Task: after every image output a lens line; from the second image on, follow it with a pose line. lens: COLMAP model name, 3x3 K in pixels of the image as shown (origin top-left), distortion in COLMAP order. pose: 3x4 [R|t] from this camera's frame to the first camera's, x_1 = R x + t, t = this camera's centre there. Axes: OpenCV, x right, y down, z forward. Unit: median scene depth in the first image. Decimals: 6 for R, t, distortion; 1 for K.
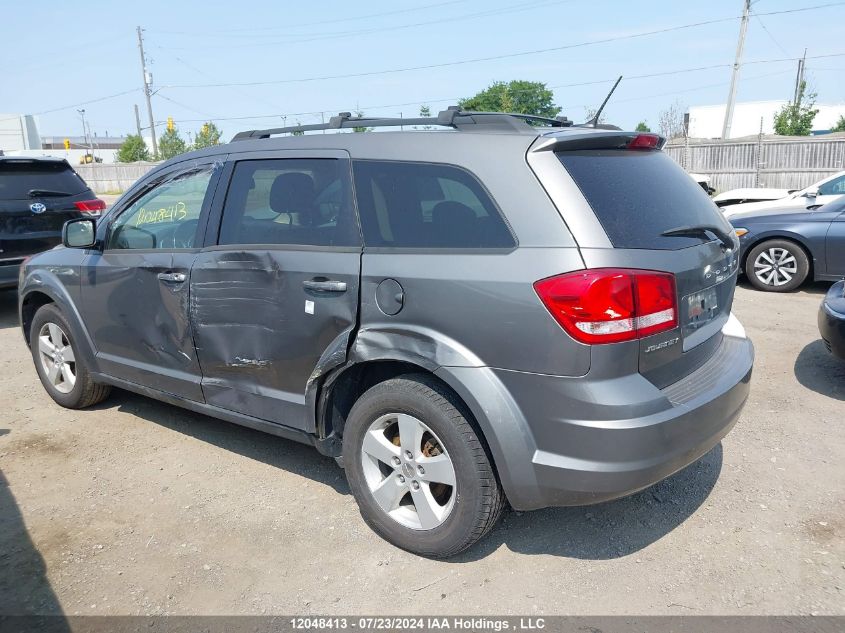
lens RADIAL K [[667.9, 0, 422.3], [0, 667.9, 320.0], [0, 0, 1]] dist [0.038359, -0.010254]
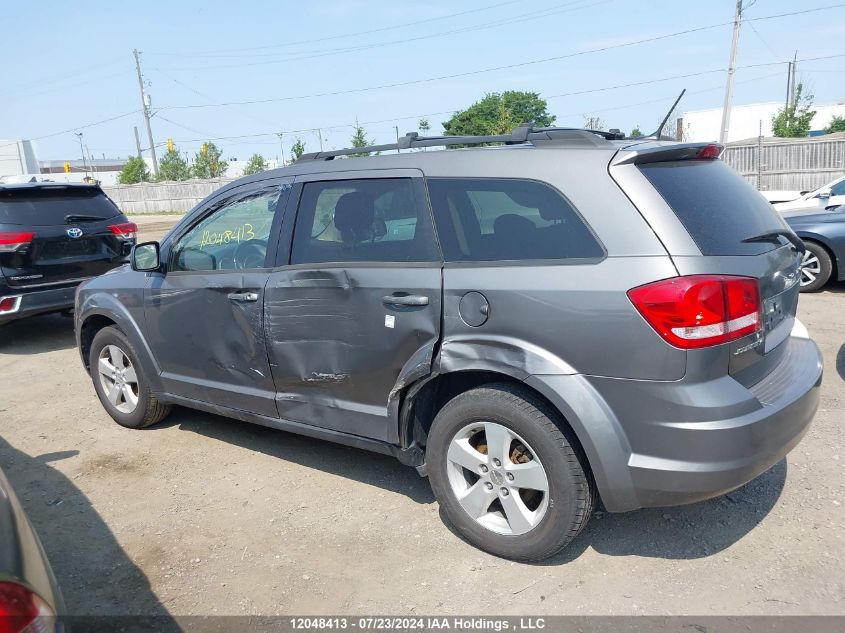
lens RADIAL K [[667.9, 0, 415.9], [0, 667.9, 319.5], [0, 0, 1]] dist [0.038359, -0.010254]
pose [[0.999520, -0.030968, 0.000850, -0.123506], [0.030978, 0.999366, -0.017537, -0.002834], [-0.000306, 0.017555, 0.999846, -0.029296]]
